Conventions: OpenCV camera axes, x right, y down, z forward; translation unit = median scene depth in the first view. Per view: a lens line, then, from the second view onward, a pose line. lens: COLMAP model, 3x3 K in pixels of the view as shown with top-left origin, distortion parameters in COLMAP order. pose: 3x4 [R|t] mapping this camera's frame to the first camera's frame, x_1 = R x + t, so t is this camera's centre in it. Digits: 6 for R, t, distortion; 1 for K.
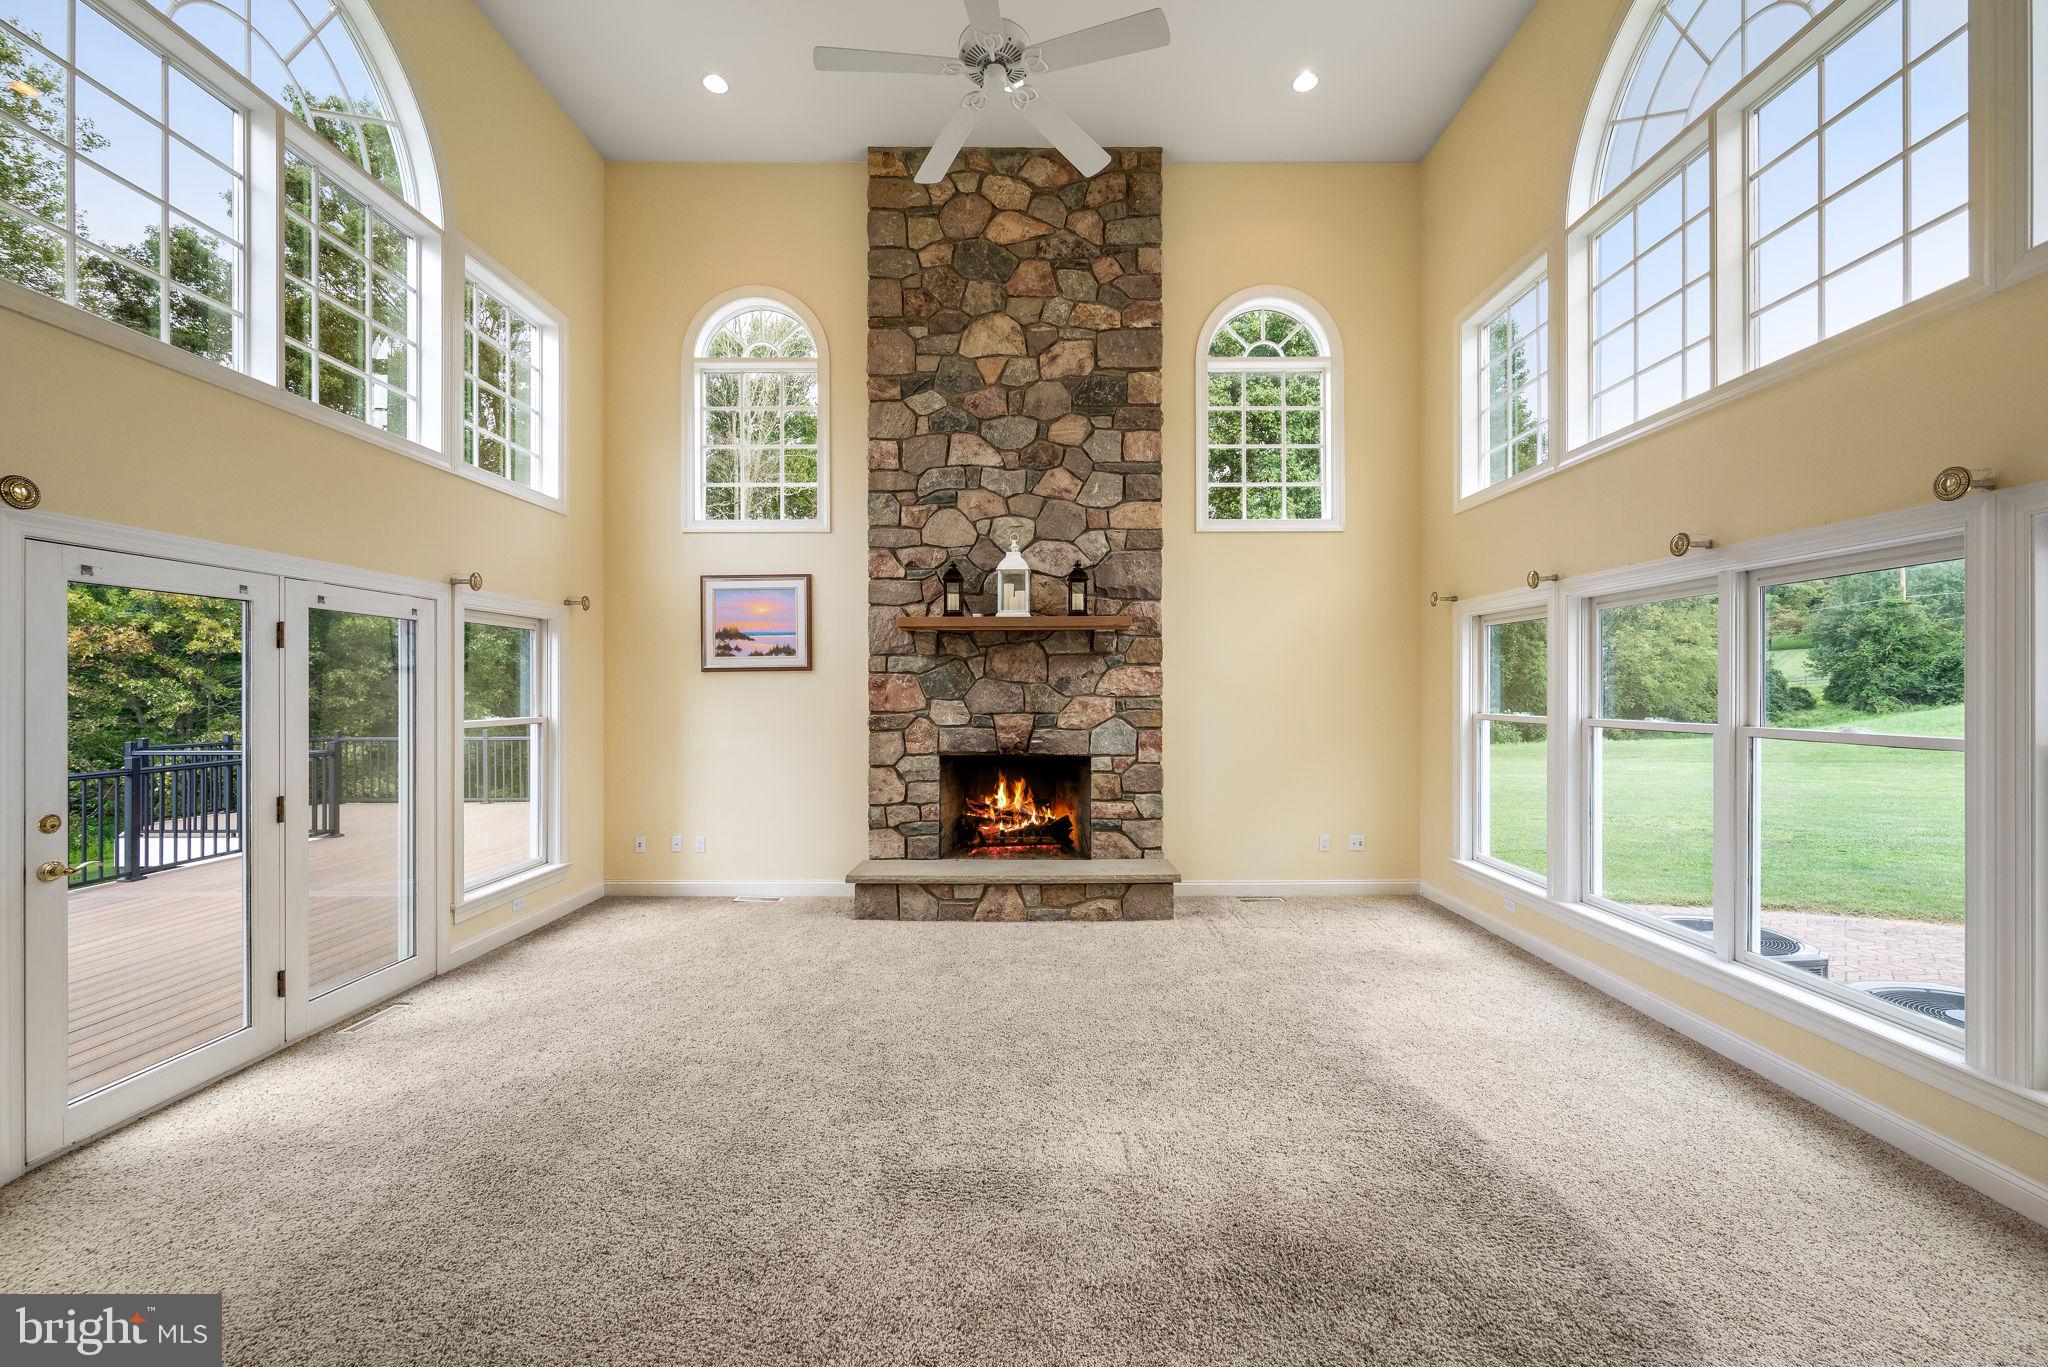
lens RADIAL K [[807.5, 0, 1032.5], [0, 807.5, 690.0], [0, 0, 1]] dist [-0.001521, -0.000207]
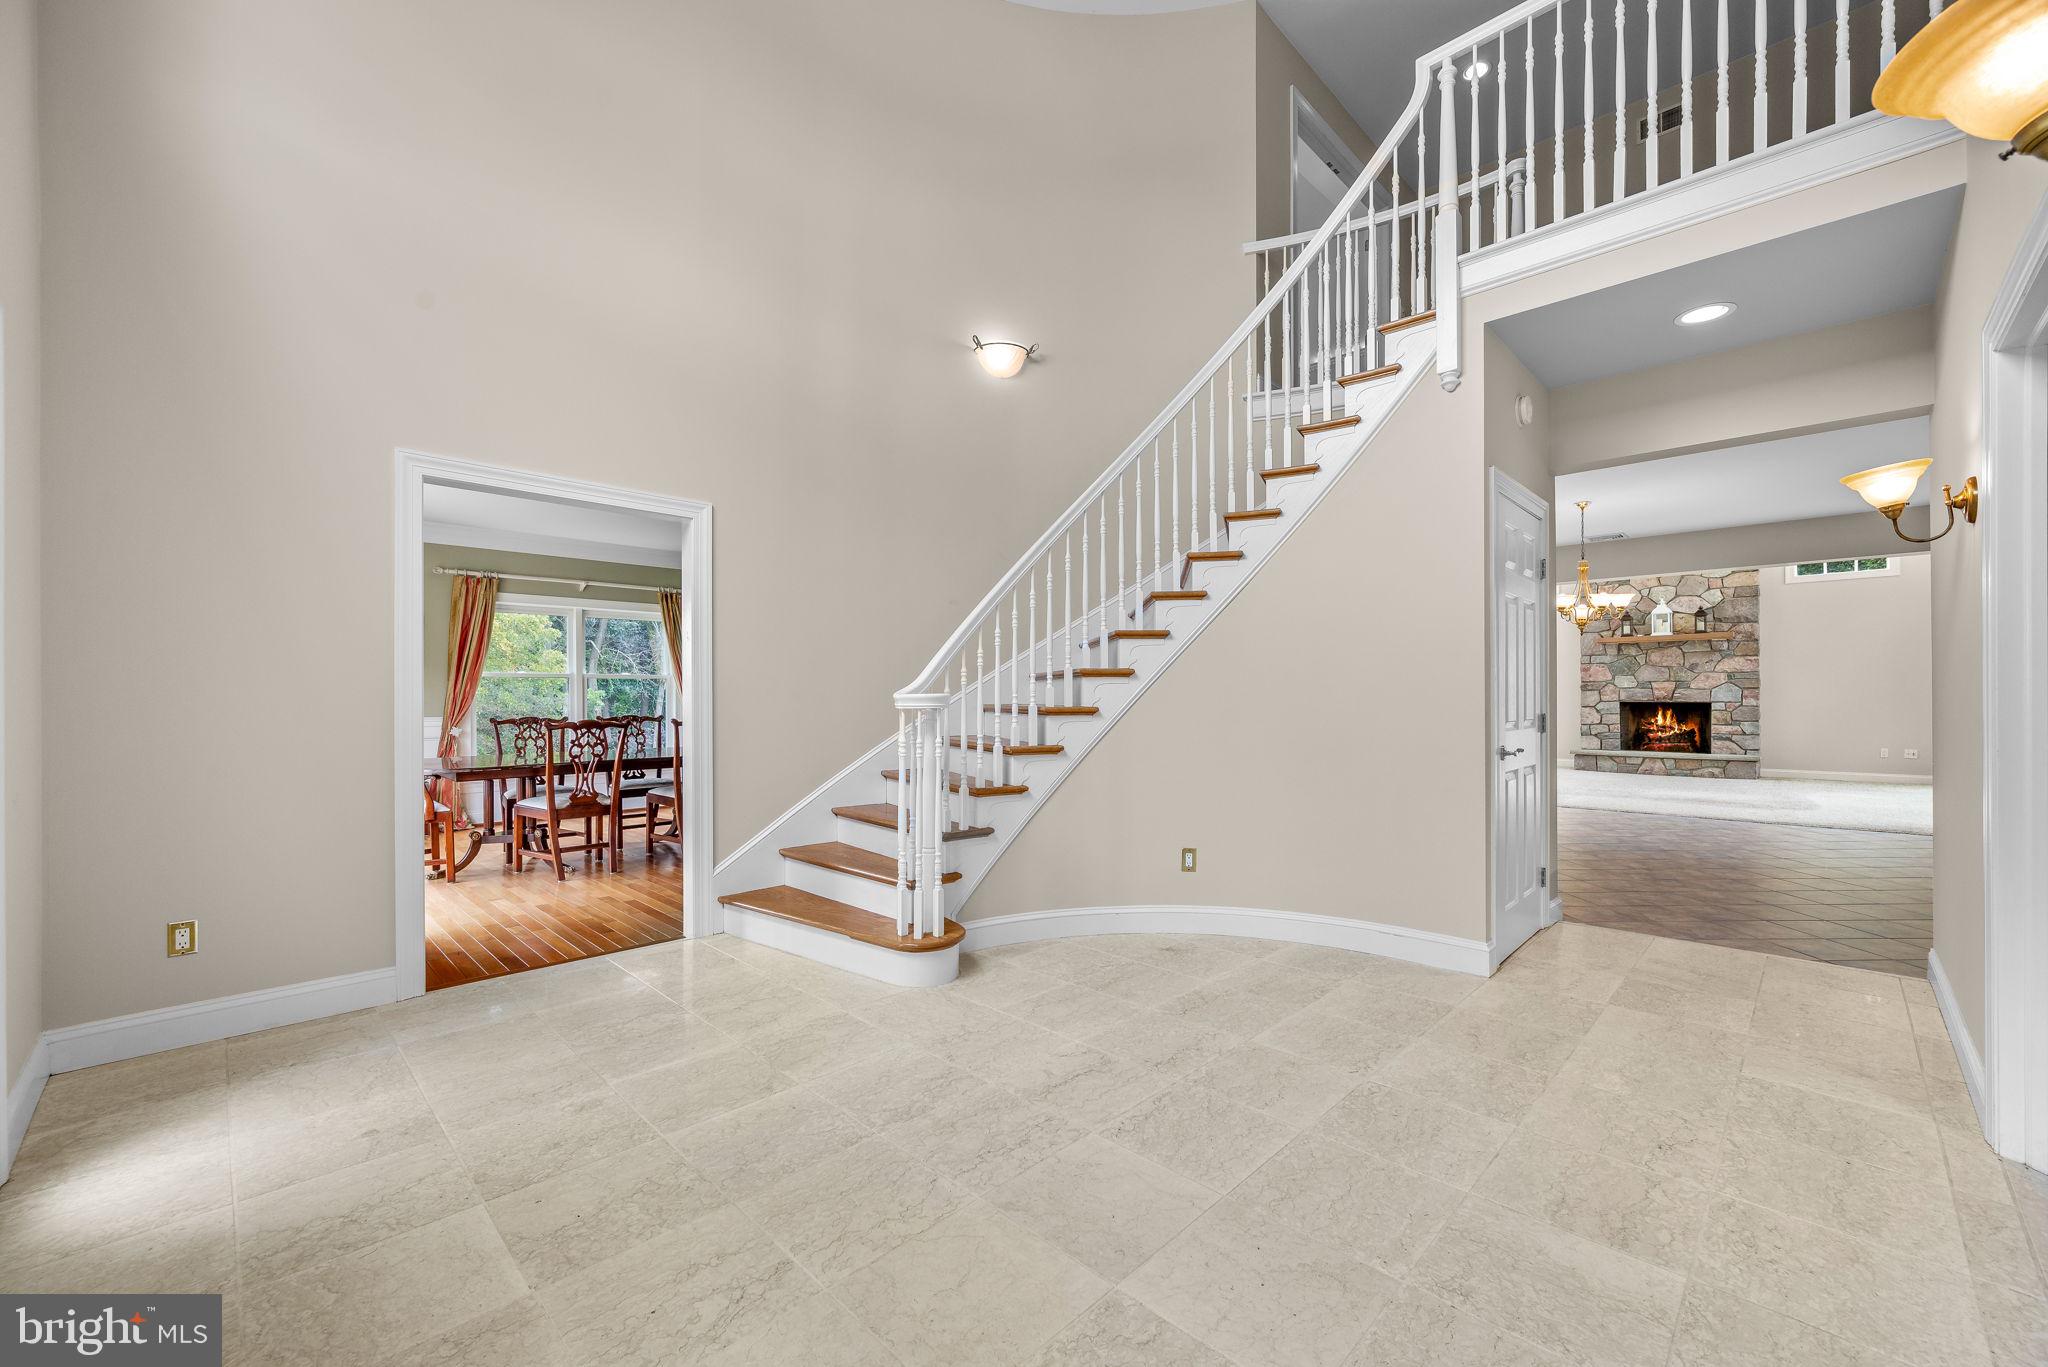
lens RADIAL K [[824.9, 0, 1036.8], [0, 824.9, 694.9], [0, 0, 1]] dist [0.000061, 0.000012]
pose [[0.721657, -0.001840, -0.692249, 0.280947], [-0.000956, 0.999993, -0.003654, 0.072327], [0.692251, 0.003298, 0.721650, -1.632195]]
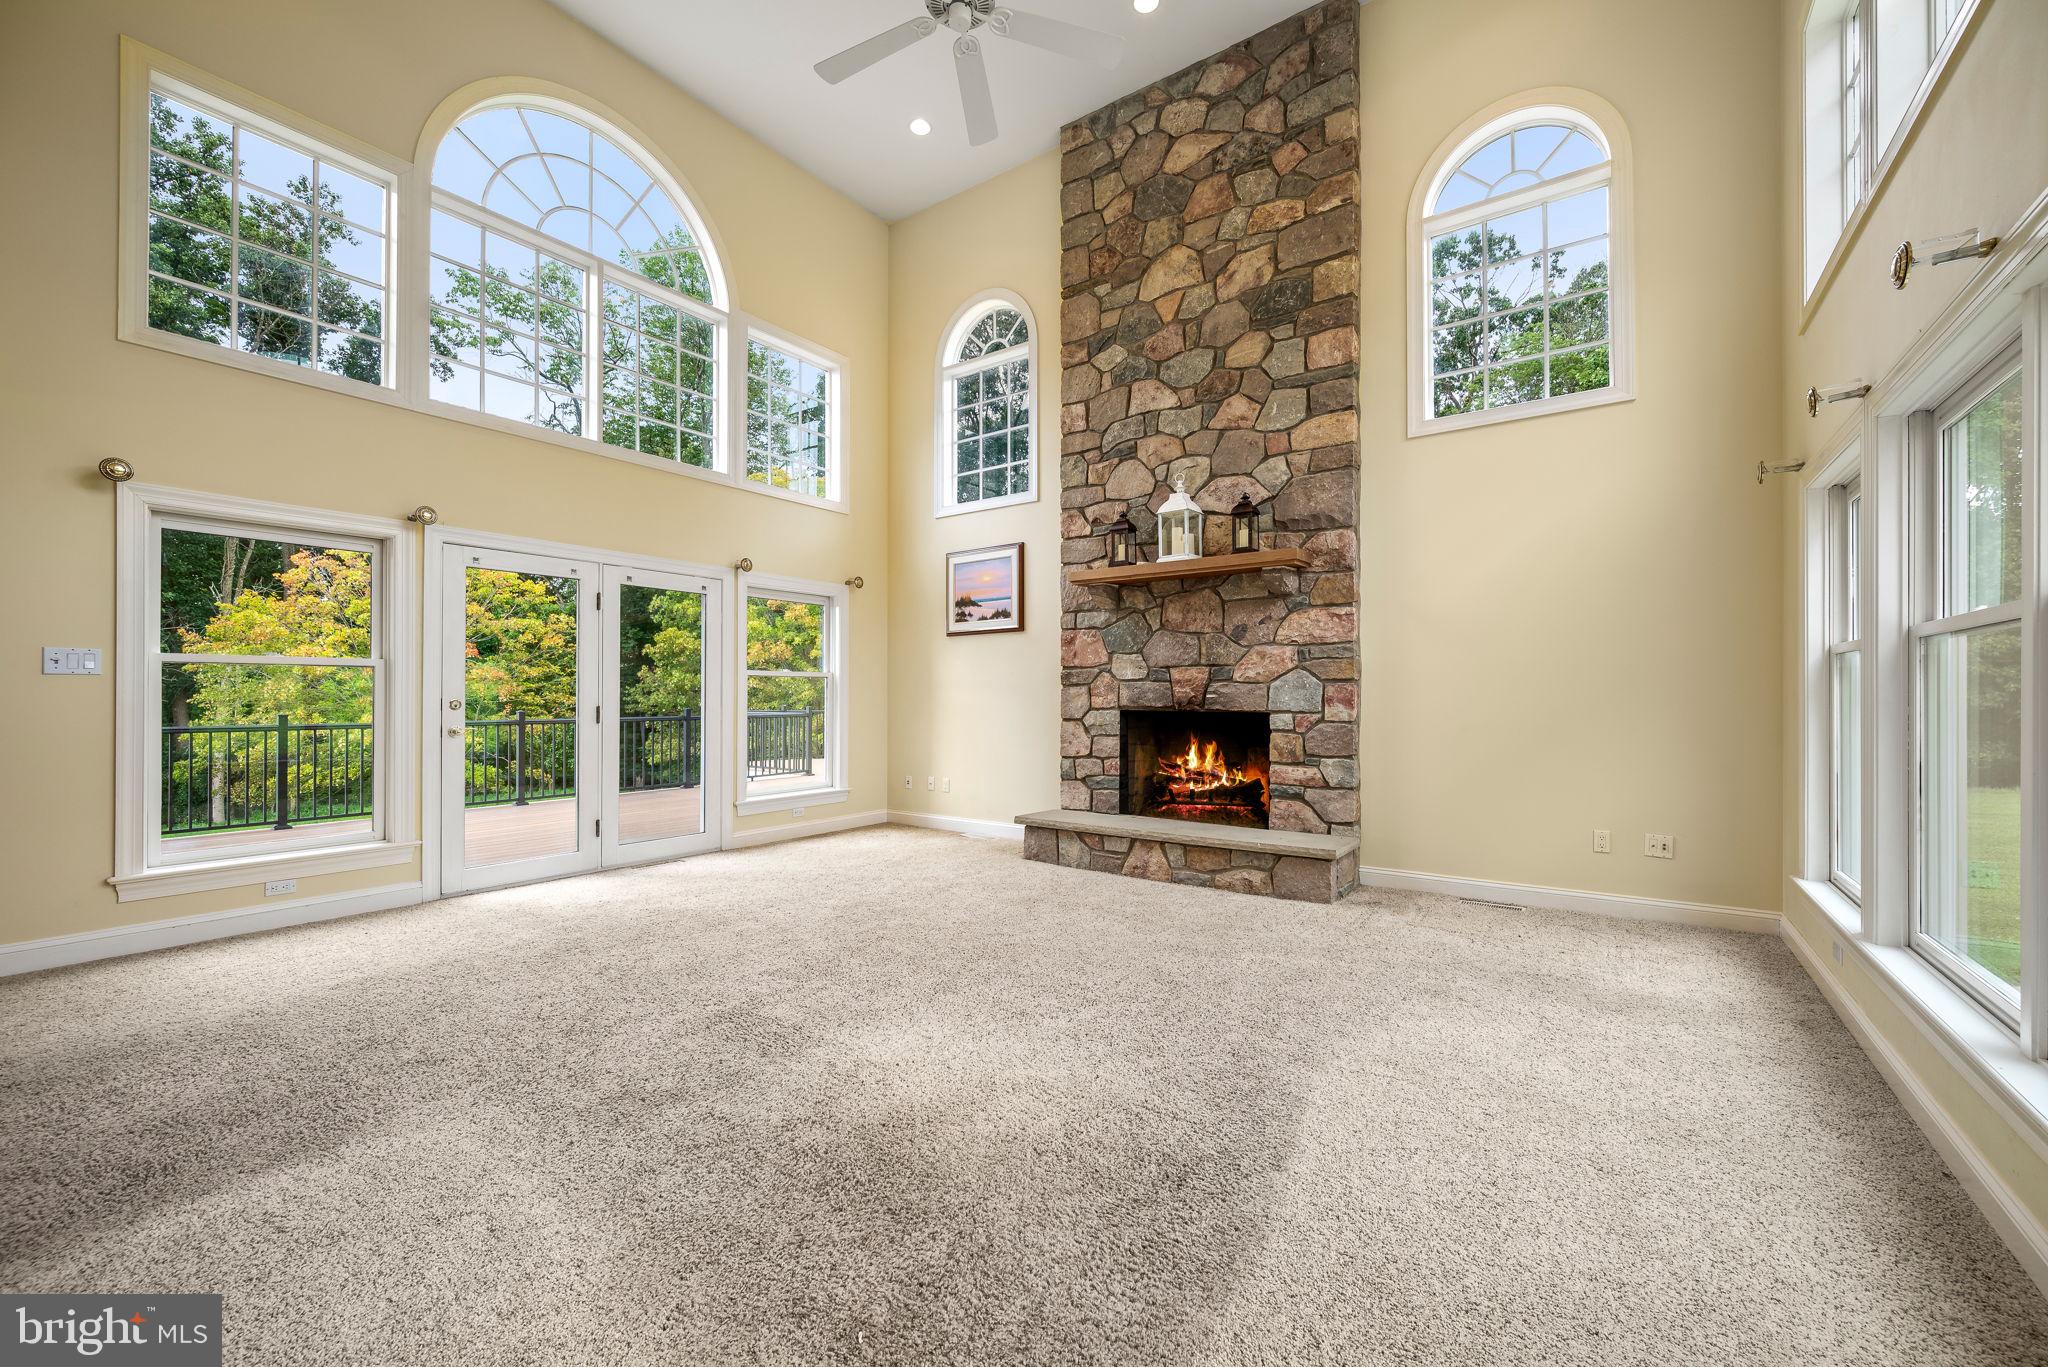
lens RADIAL K [[807.0, 0, 1037.6], [0, 807.0, 692.6], [0, 0, 1]] dist [-0.001465, -0.000150]
pose [[0.816744, -0.000027, -0.577000, 0.374647], [-0.002828, 0.999988, -0.004049, 0.064105], [0.576993, 0.004939, 0.816734, 0.131704]]
